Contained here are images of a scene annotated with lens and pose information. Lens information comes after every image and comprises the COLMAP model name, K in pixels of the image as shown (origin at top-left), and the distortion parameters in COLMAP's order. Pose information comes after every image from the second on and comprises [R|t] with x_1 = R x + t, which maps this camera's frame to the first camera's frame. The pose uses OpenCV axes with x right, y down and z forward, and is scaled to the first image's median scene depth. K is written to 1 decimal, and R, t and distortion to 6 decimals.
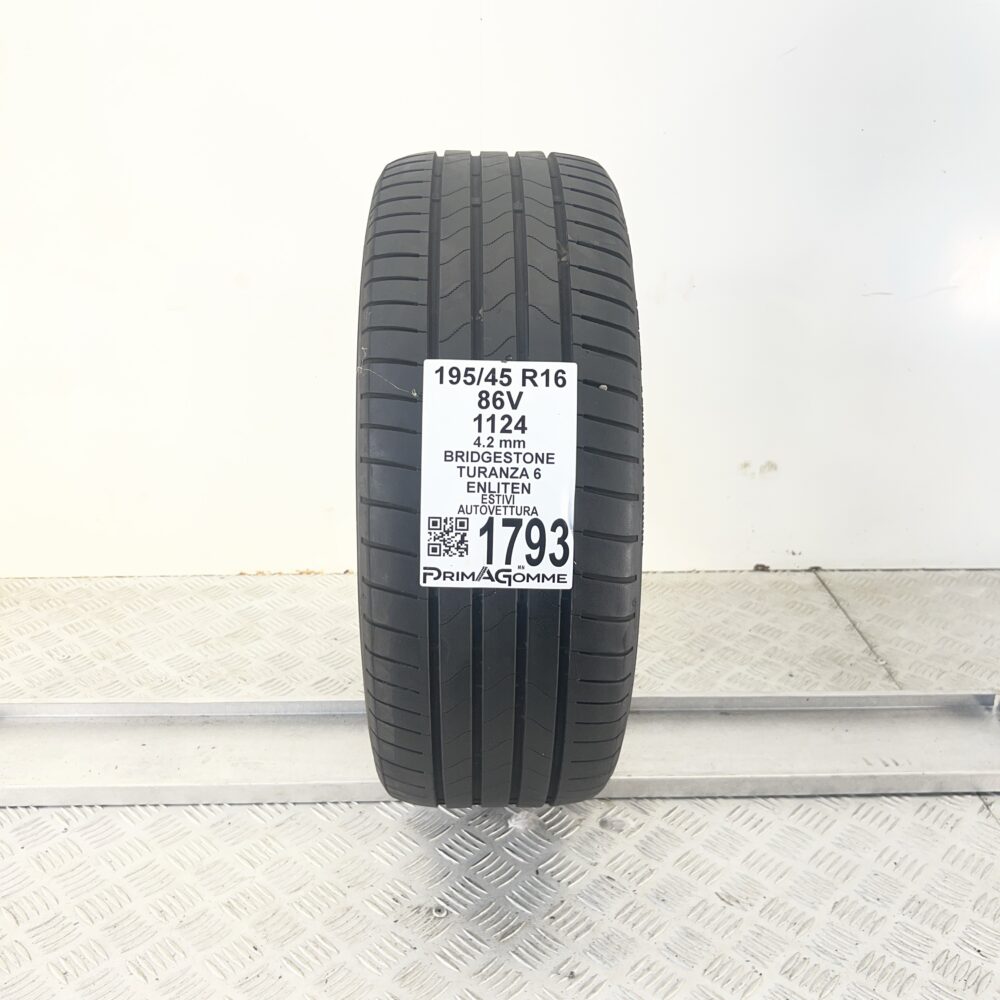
lens RADIAL K [[1128.4, 0, 500.0], [0, 1128.4, 500.0], [0, 0, 1]] dist [0.184343, 0.002197]
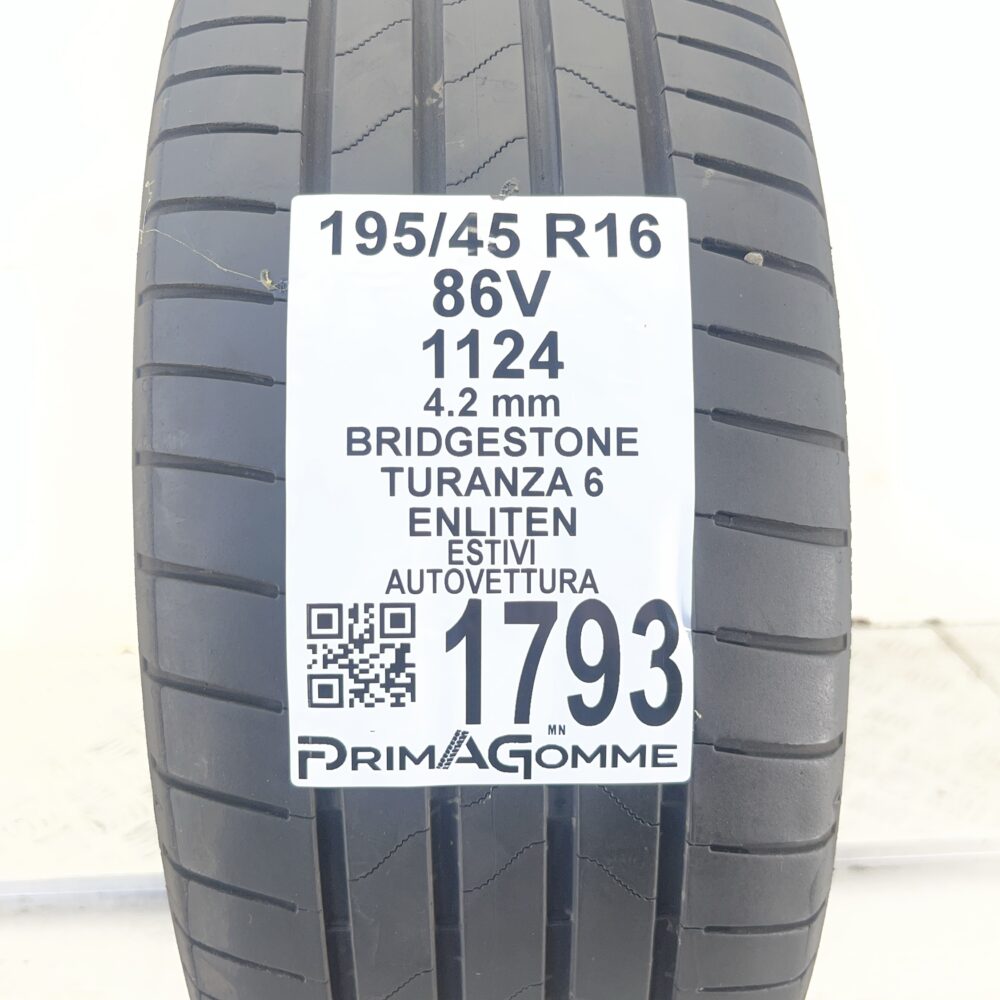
lens RADIAL K [[1128.4, 0, 500.0], [0, 1128.4, 500.0], [0, 0, 1]] dist [0.184343, 0.002197]
pose [[0.999696, -0.023692, 0.006864, -0.001165], [0.023860, 0.999388, -0.025587, -0.008342], [-0.006254, 0.025743, 0.999649, 0.616330]]
